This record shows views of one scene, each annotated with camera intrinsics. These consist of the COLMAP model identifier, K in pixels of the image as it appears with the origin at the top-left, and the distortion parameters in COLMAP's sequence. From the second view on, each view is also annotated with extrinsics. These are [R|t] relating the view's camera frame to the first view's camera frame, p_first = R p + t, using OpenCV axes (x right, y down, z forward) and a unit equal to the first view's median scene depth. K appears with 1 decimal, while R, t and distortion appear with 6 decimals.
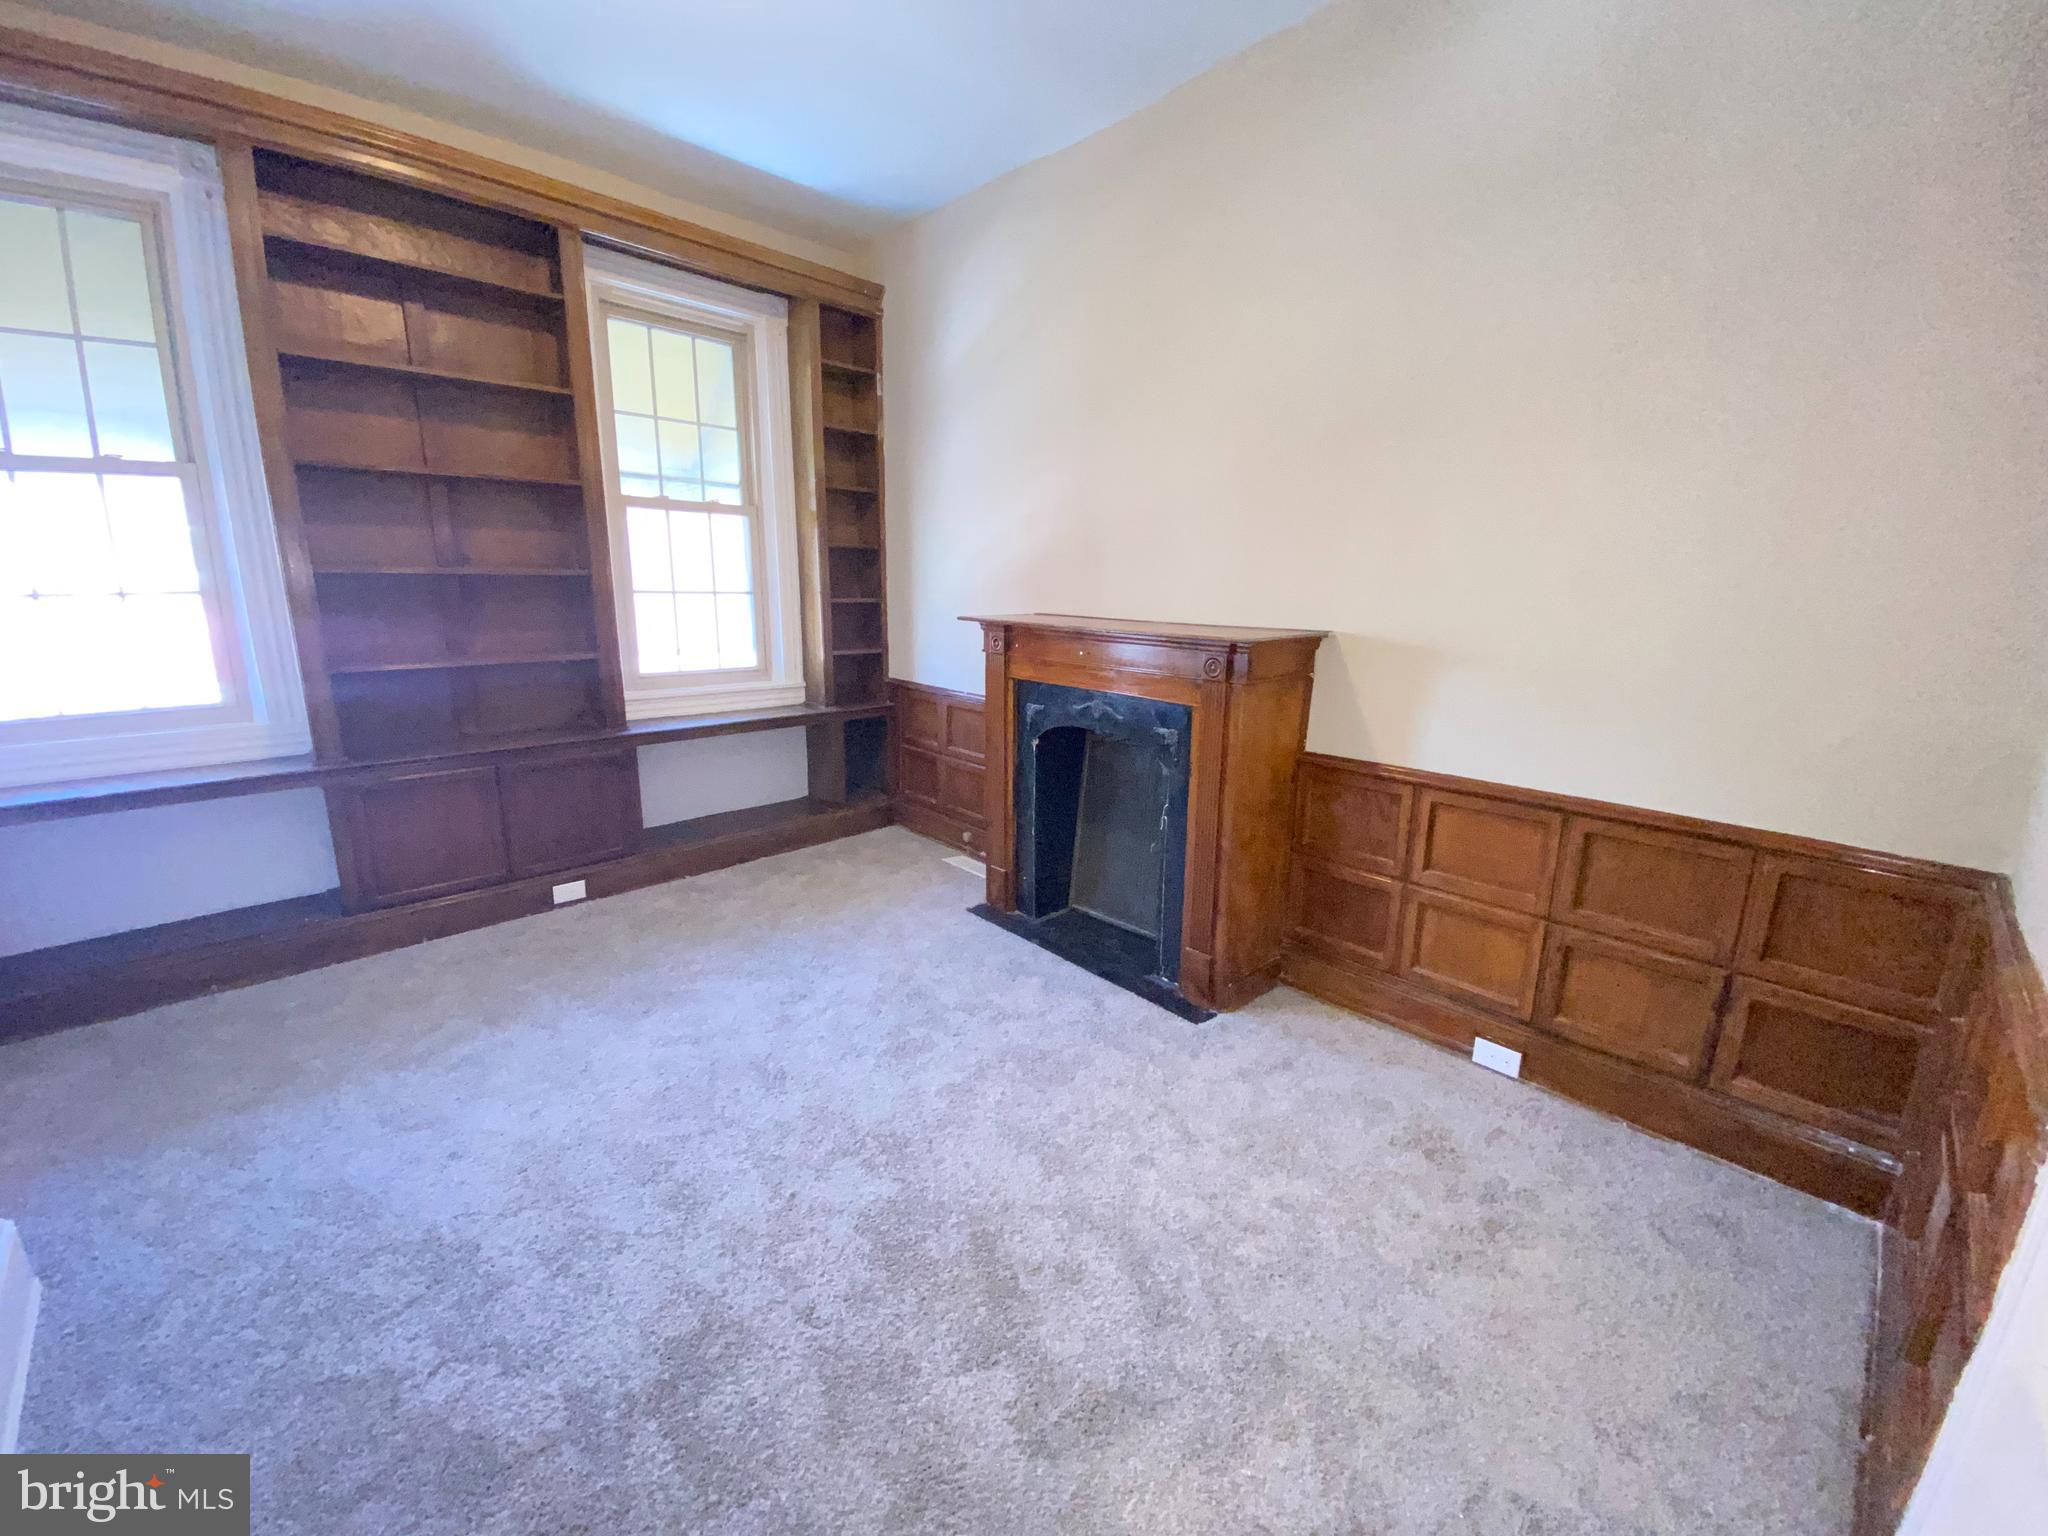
lens RADIAL K [[826.5, 0, 1026.1], [0, 826.5, 761.9], [0, 0, 1]] dist [0.008274, -0.014705]
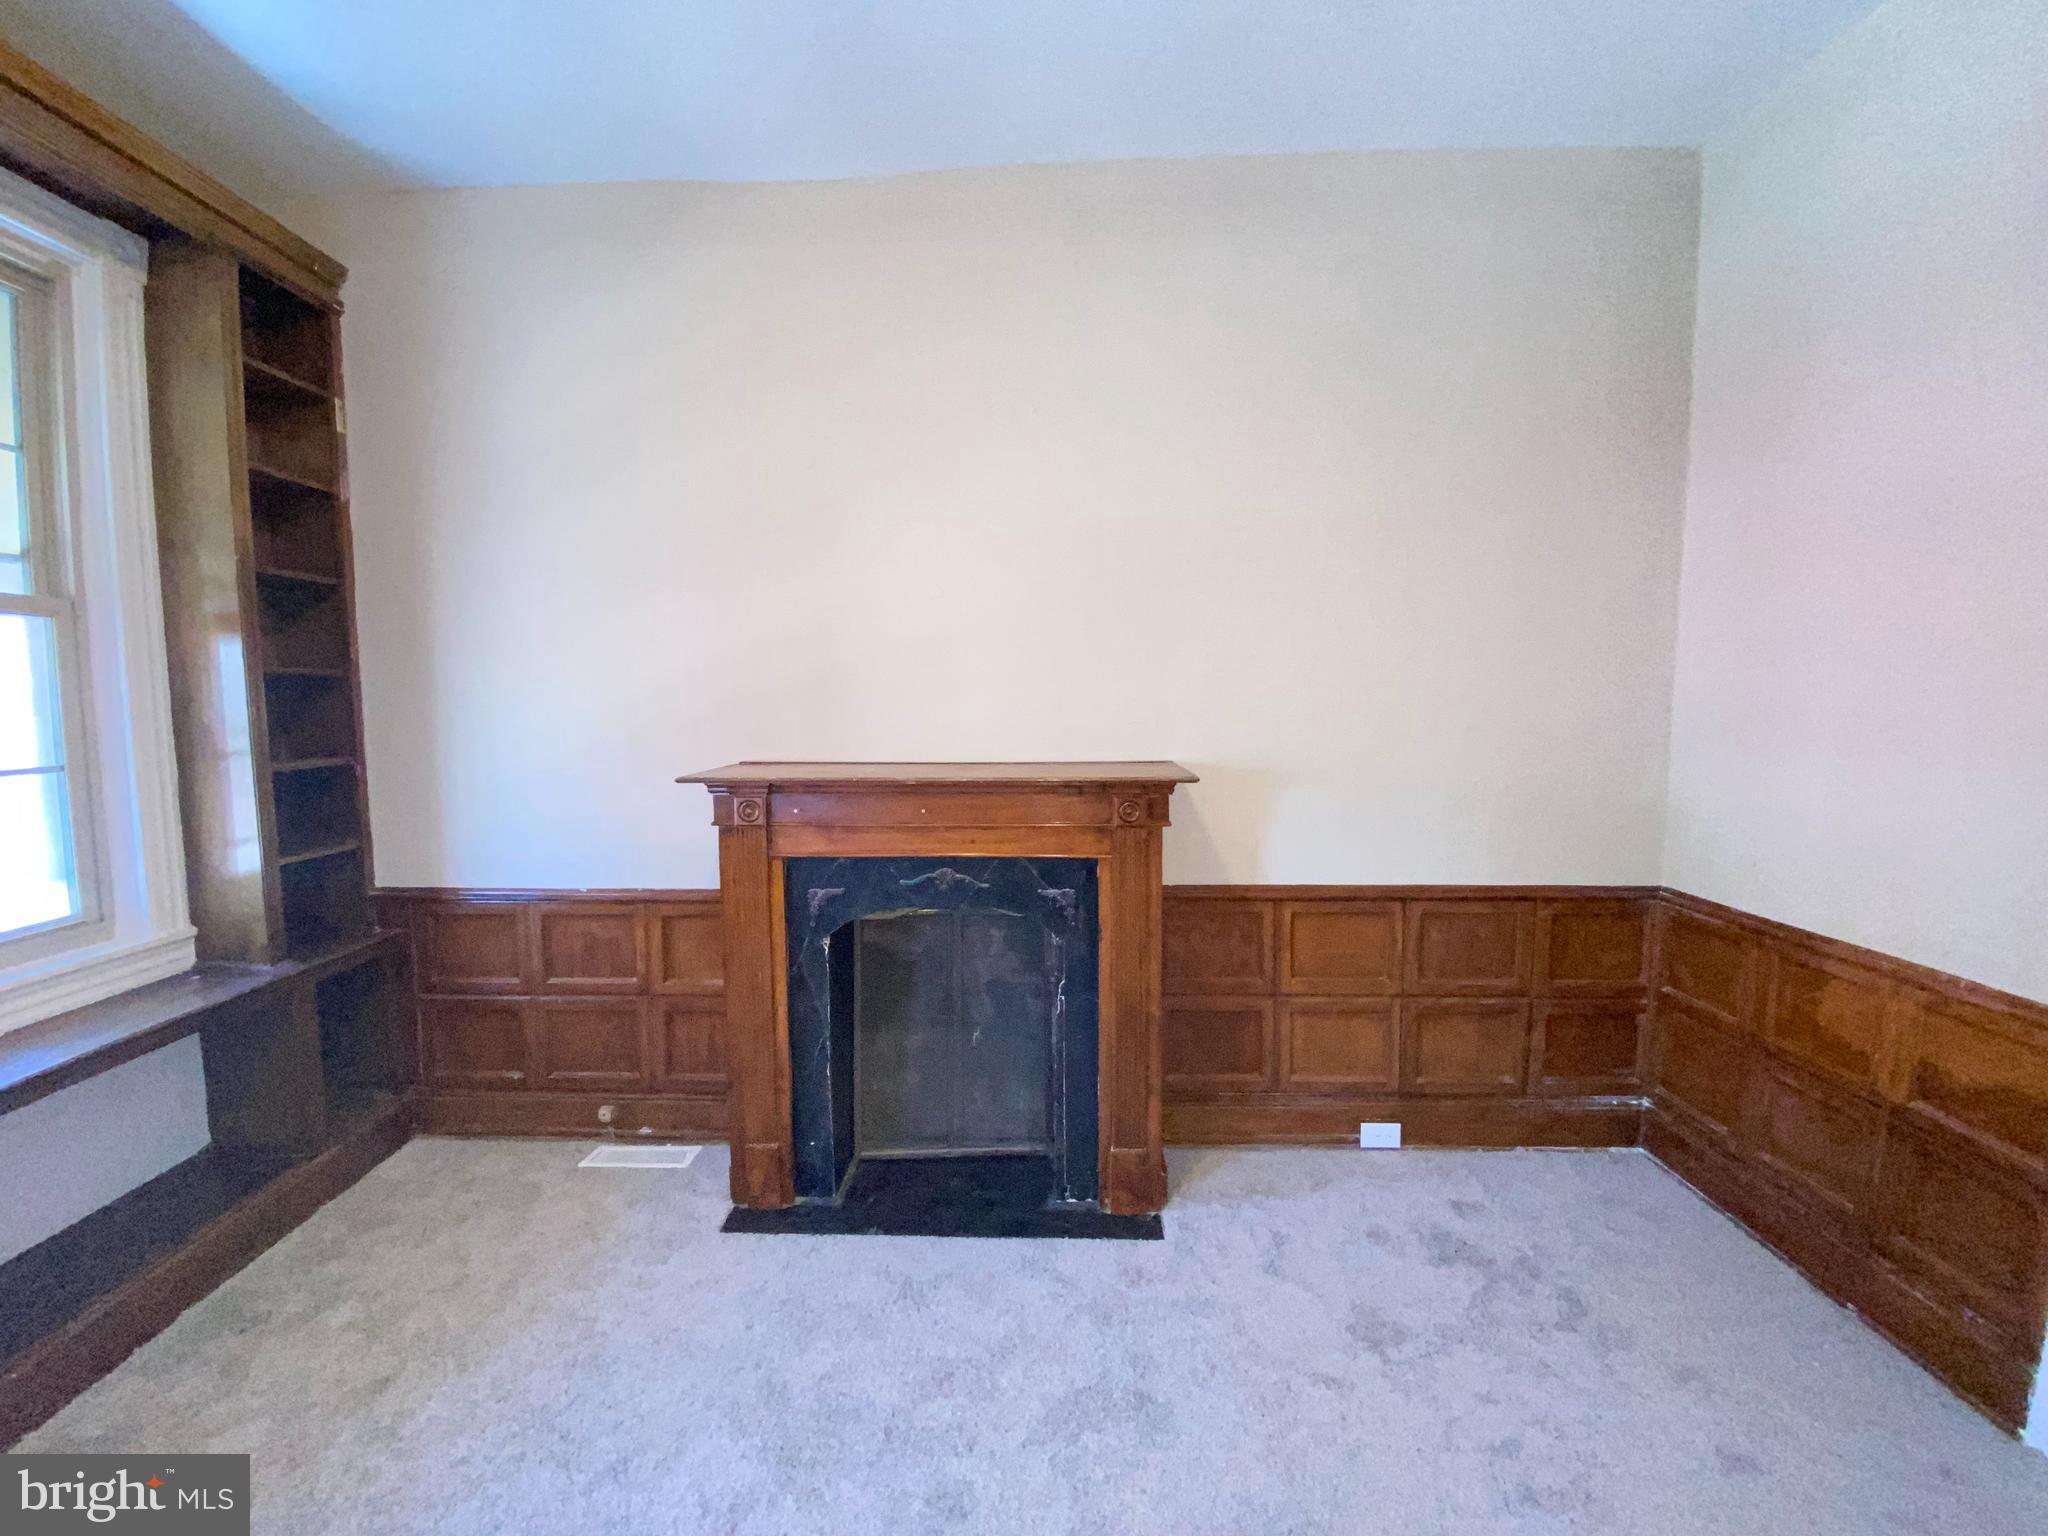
lens RADIAL K [[826.5, 0, 1029.1], [0, 826.5, 755.7], [0, 0, 1]] dist [0.008274, -0.014705]
pose [[0.694518, -0.067276, 0.716323, -0.365665], [0.176235, 0.981196, -0.078717, -0.094277], [-0.697557, 0.180912, 0.693314, 0.354654]]
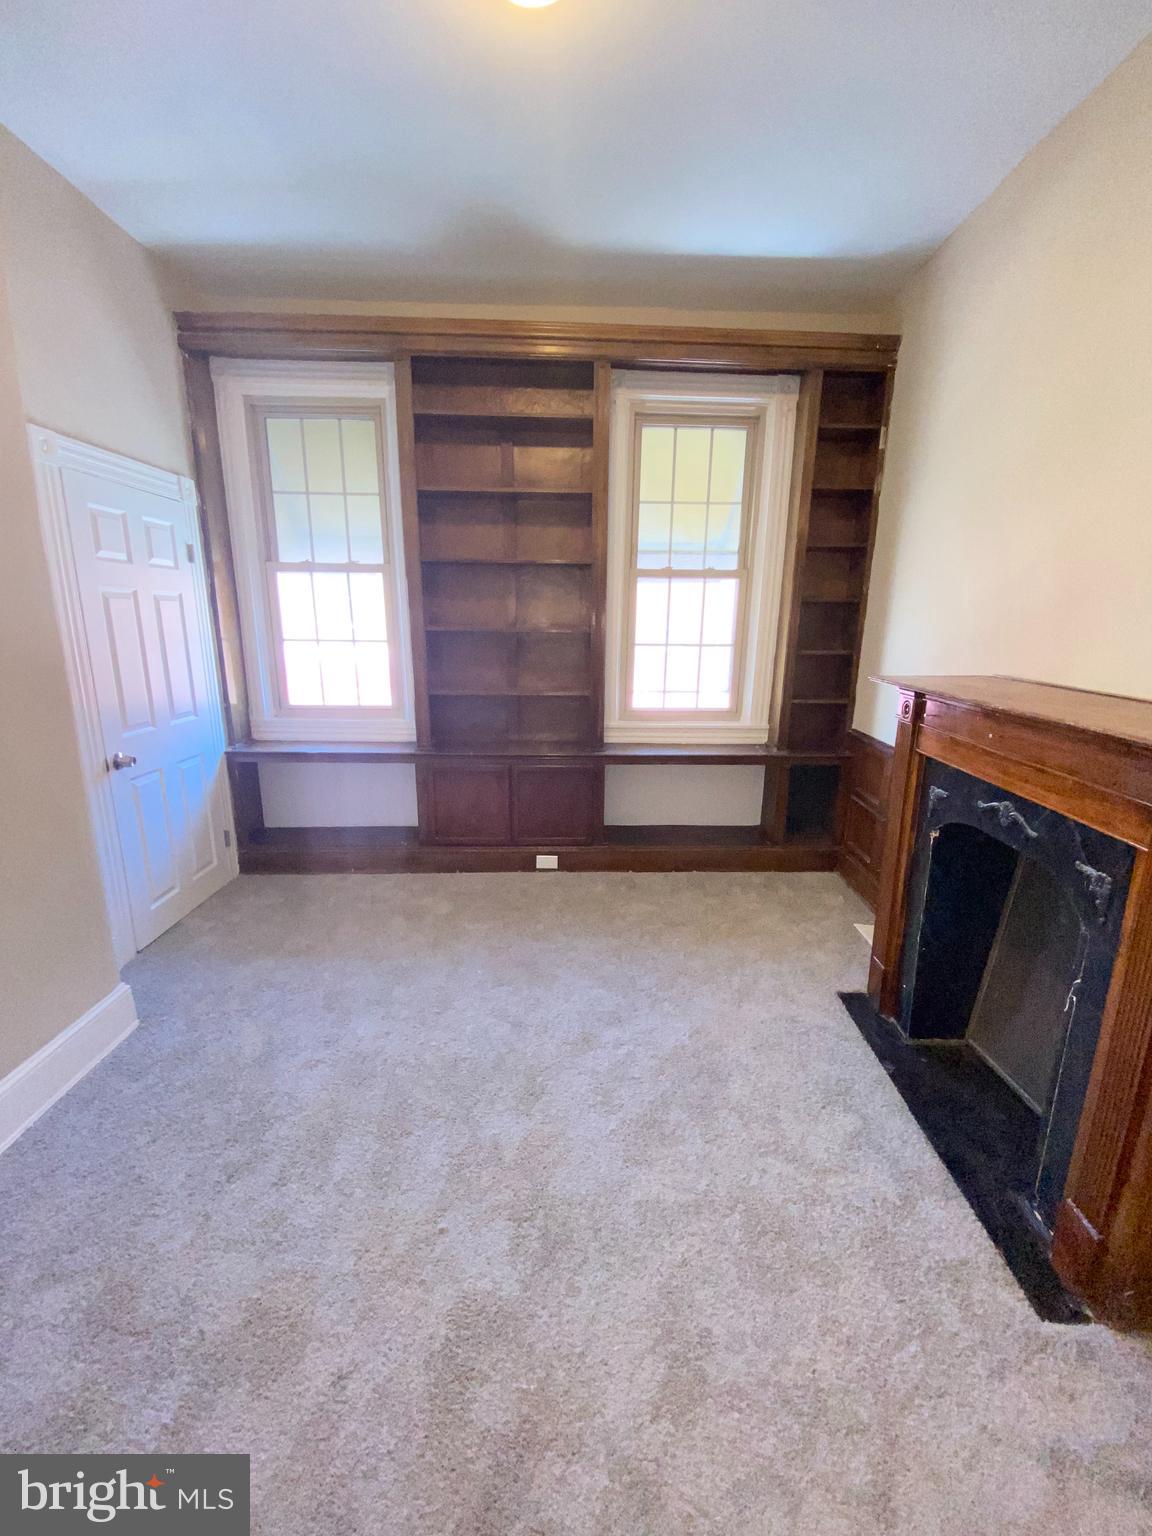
lens RADIAL K [[619.9, 0, 574.6], [0, 619.9, 763.8], [0, 0, 1]] dist [0.008274, -0.014705]
pose [[0.714719, 0.150313, -0.683069, 0.166485], [-0.151384, 0.986728, 0.058736, -0.075176], [0.682832, 0.061426, 0.727988, 0.300149]]
